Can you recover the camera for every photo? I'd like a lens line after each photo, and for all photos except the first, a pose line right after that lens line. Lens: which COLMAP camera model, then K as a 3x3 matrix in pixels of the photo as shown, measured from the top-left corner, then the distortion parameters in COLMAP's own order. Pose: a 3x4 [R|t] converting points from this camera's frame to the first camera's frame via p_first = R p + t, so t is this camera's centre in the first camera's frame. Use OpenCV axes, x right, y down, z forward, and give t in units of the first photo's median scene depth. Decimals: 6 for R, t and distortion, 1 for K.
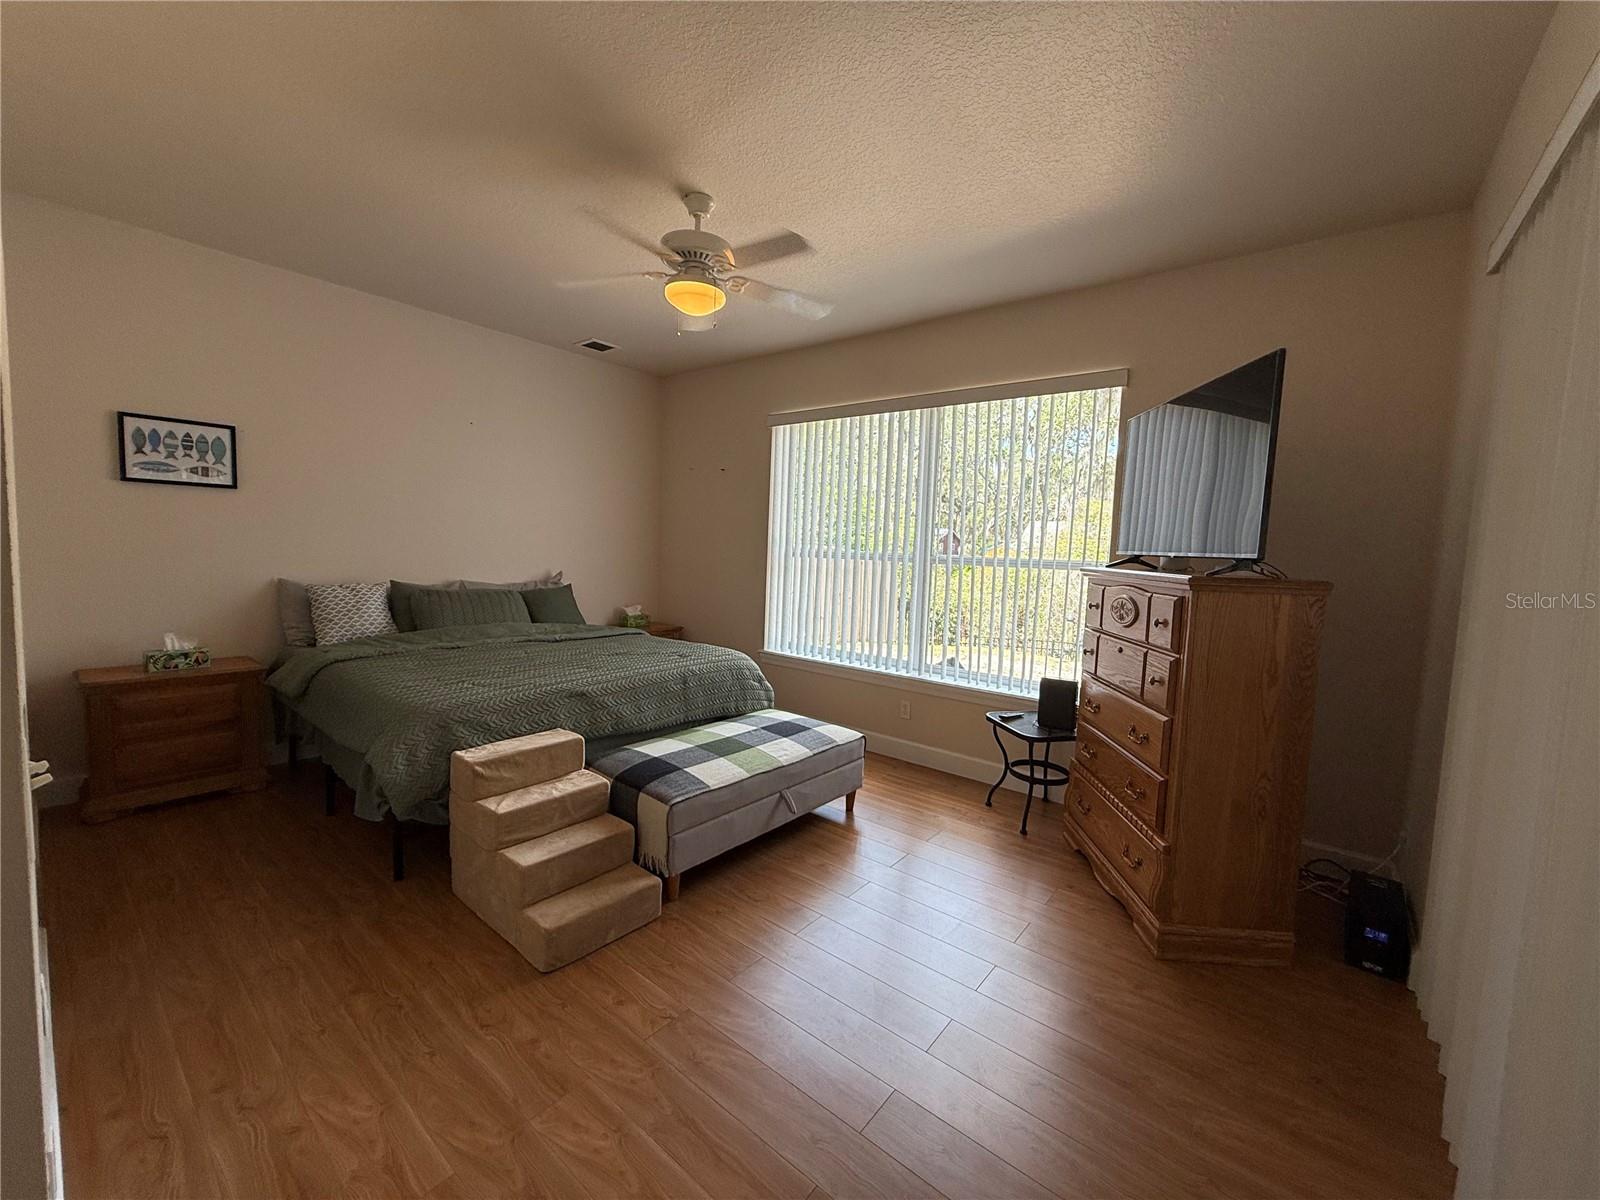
lens RADIAL K [[635.6, 0, 795.5], [0, 635.6, 604.1], [0, 0, 1]] dist [-0.001234, 0.000103]
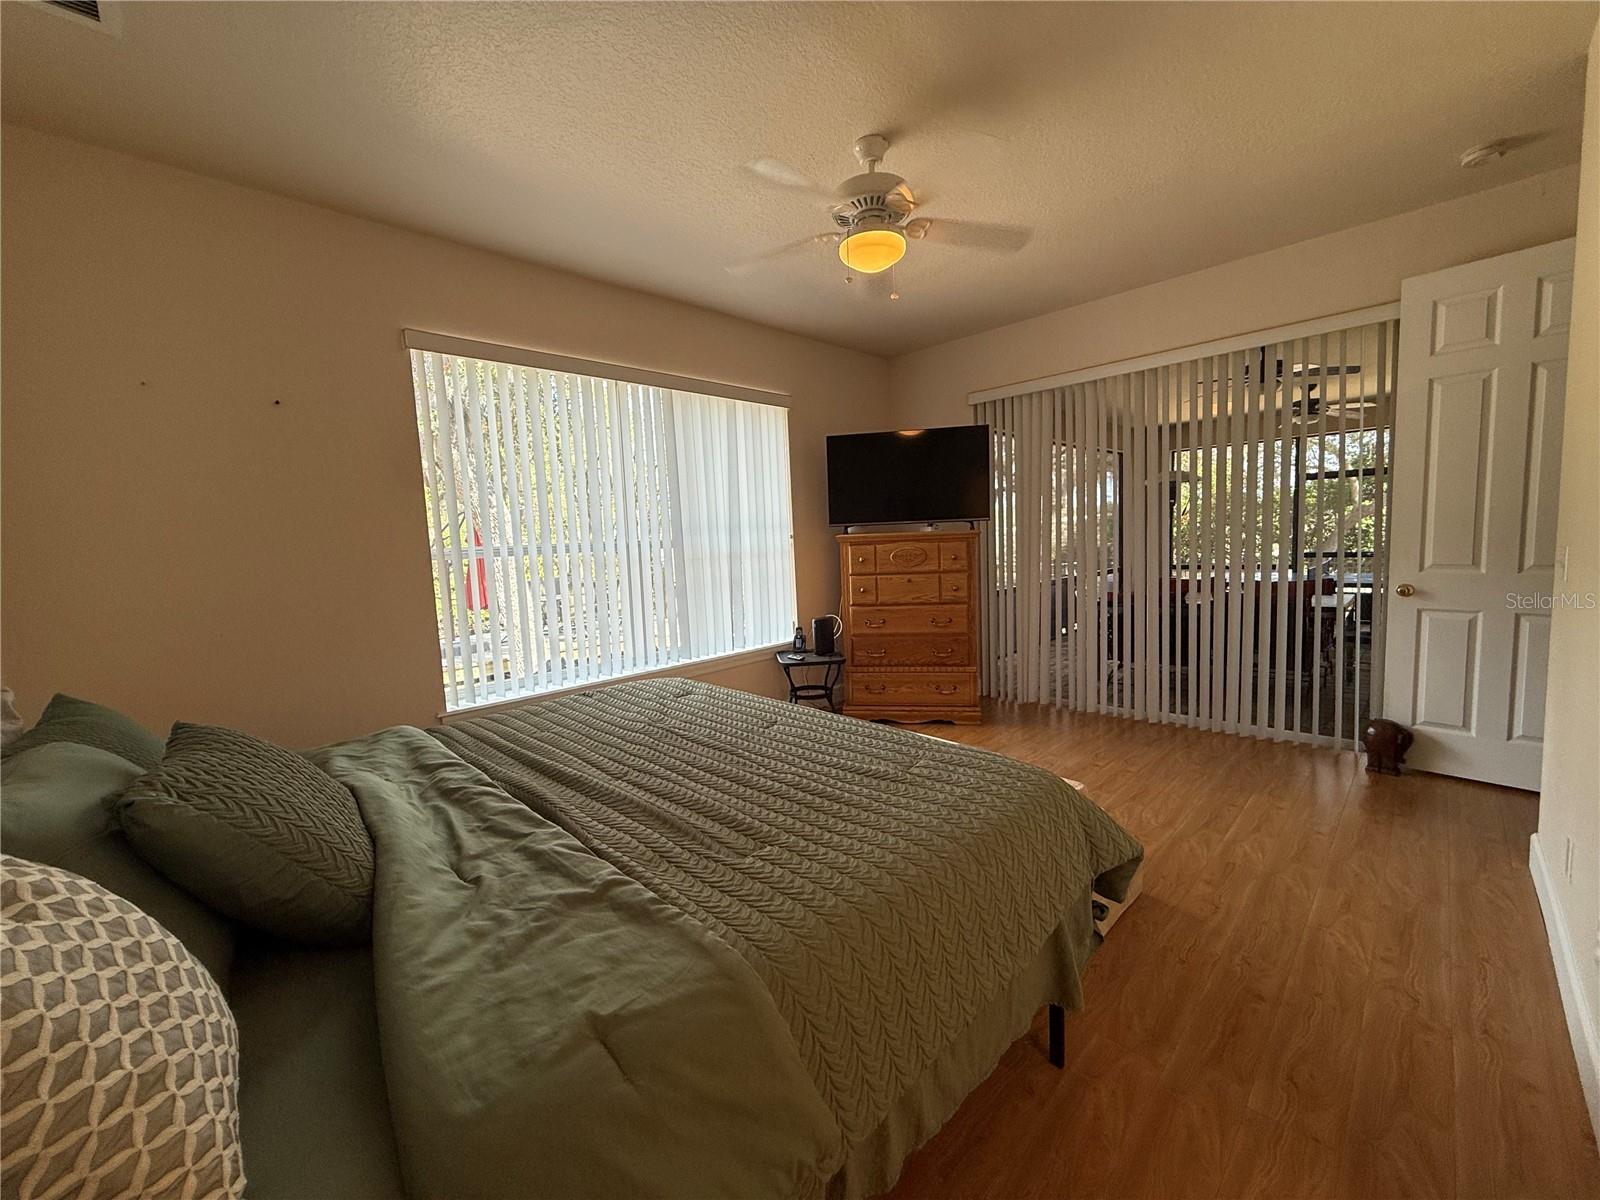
lens RADIAL K [[635.6, 0, 795.7], [0, 635.6, 595.8], [0, 0, 1]] dist [-0.001234, 0.000103]
pose [[0.093610, -0.134196, 0.986524, -0.807619], [0.132552, 0.983733, 0.121239, -0.090441], [-0.986746, 0.119416, 0.109875, 0.758911]]
